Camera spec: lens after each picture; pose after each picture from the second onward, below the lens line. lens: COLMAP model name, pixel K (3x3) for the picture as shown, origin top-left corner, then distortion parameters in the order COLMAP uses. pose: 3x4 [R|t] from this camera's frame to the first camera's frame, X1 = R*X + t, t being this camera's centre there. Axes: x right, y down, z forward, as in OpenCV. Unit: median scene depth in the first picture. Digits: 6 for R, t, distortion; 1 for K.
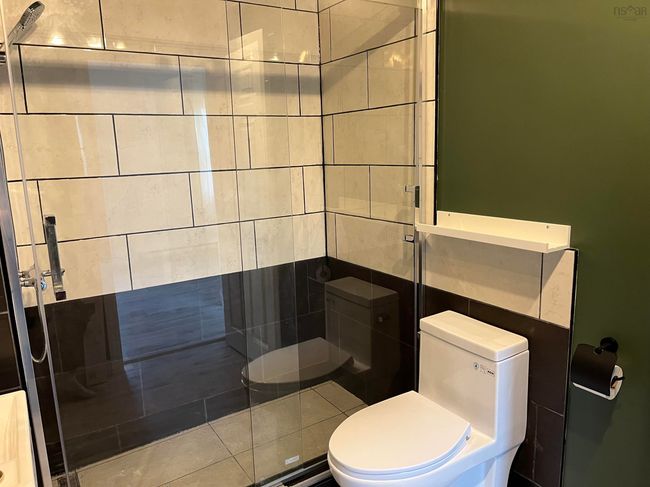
lens RADIAL K [[490.9, 0, 325.0], [0, 490.9, 243.5], [0, 0, 1]] dist [0.075208, -0.108030]
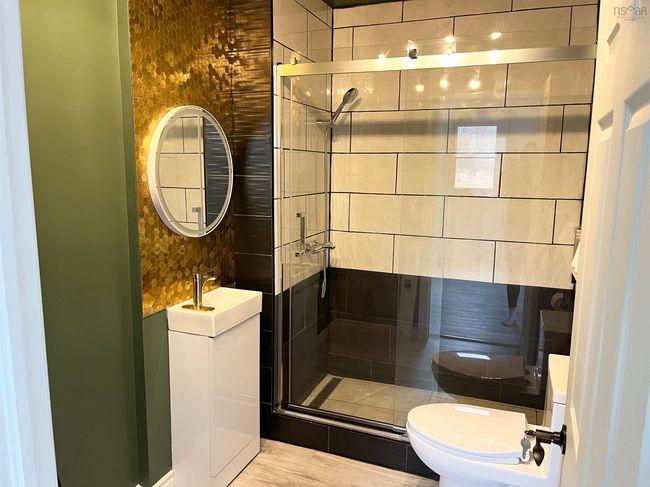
lens RADIAL K [[490.9, 0, 325.0], [0, 490.9, 243.5], [0, 0, 1]] dist [0.075208, -0.108030]
pose [[0.587406, 0.169311, -0.791384, 0.556862], [-0.183826, 0.980224, 0.073267, -0.054445], [0.788138, 0.102439, 0.606914, -0.029451]]
